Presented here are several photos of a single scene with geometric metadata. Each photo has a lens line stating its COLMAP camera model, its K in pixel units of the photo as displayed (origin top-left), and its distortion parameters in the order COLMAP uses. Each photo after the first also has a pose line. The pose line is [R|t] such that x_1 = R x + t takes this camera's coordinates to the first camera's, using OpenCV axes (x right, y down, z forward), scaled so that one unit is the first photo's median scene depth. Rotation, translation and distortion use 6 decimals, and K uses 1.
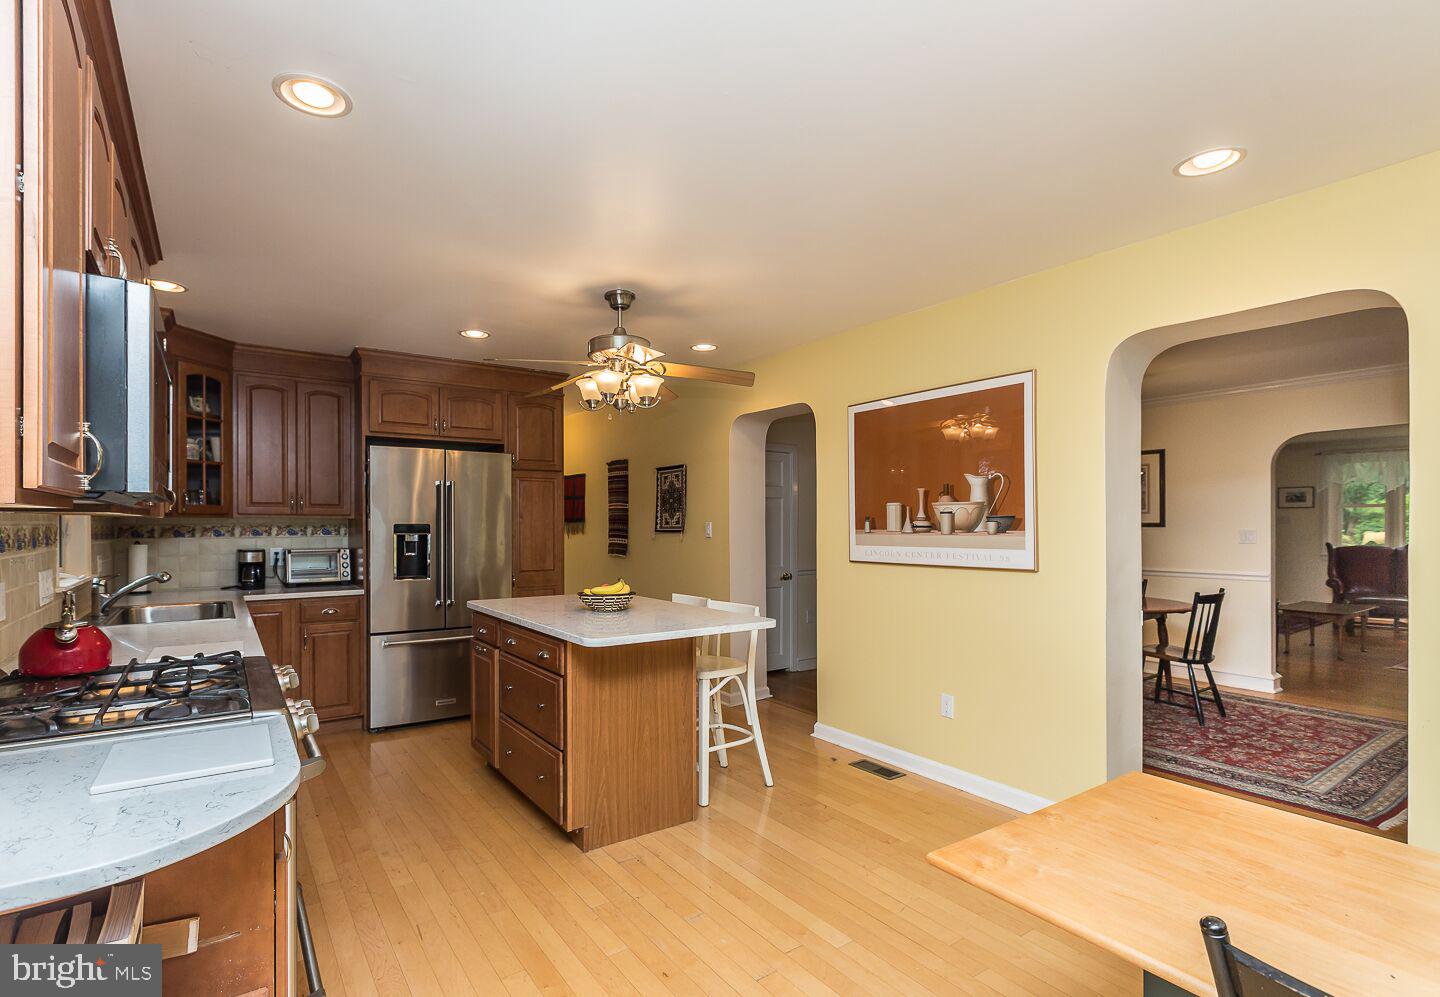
lens RADIAL K [[686.9, 0, 689.3], [0, 686.9, 523.5], [0, 0, 1]] dist [-0.000764, 0.000242]
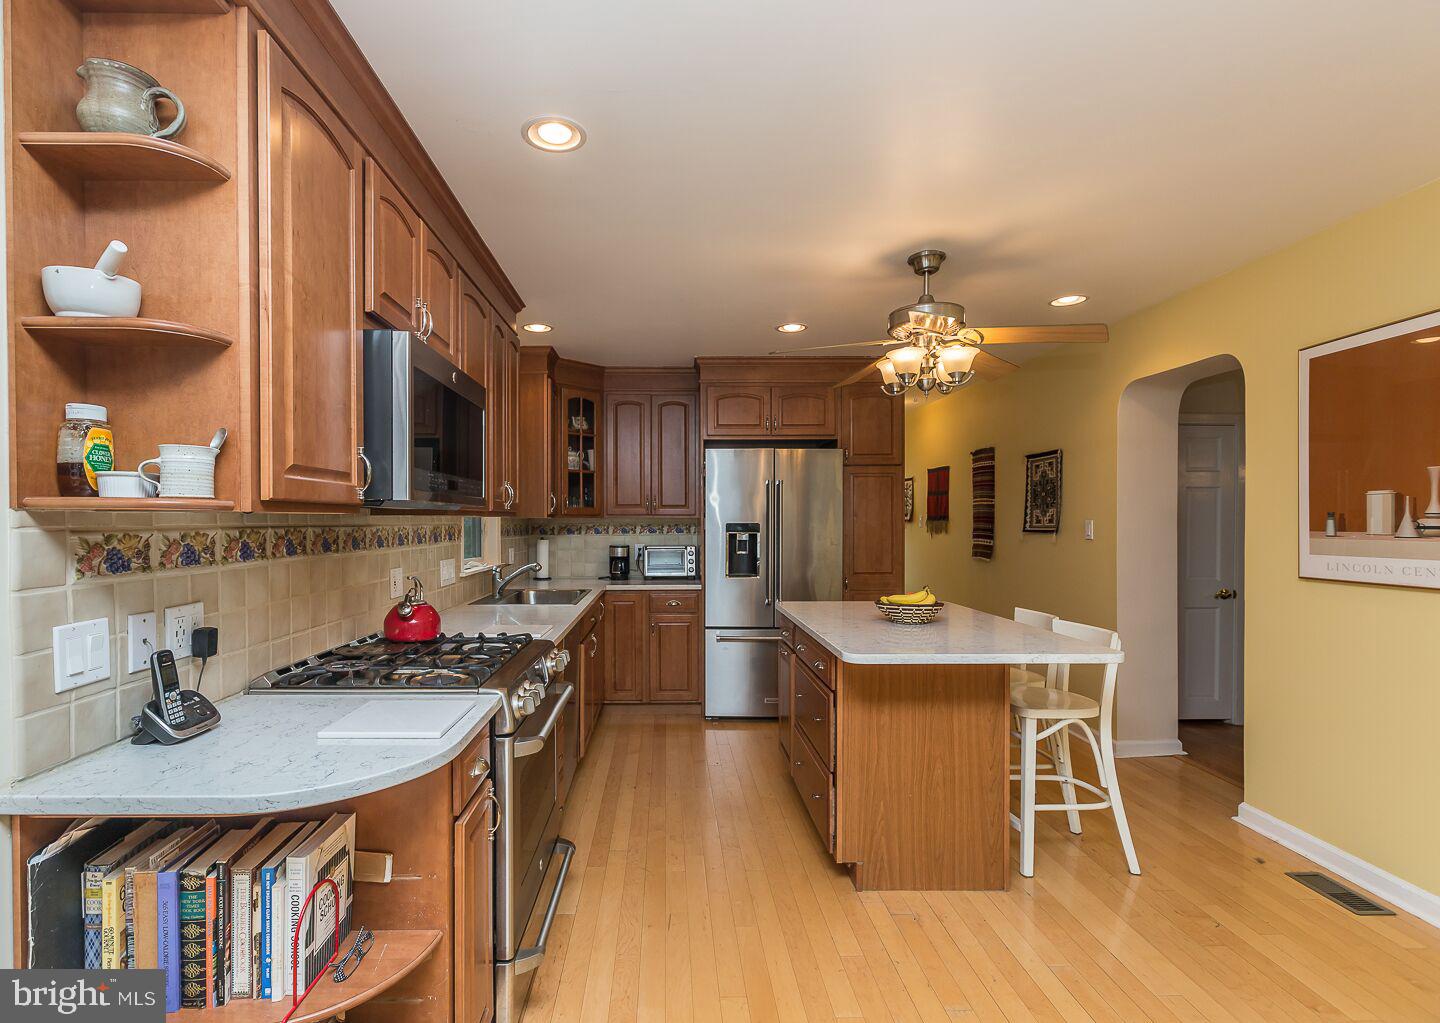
lens RADIAL K [[707.4, 0, 676.5], [0, 707.4, 528.9], [0, 0, 1]] dist [0.001622, 0.000111]
pose [[0.832172, 0.004146, -0.554502, 0.111614], [0.001874, 0.999945, 0.010290, -0.001961], [0.554514, -0.009602, 0.832119, 0.074045]]
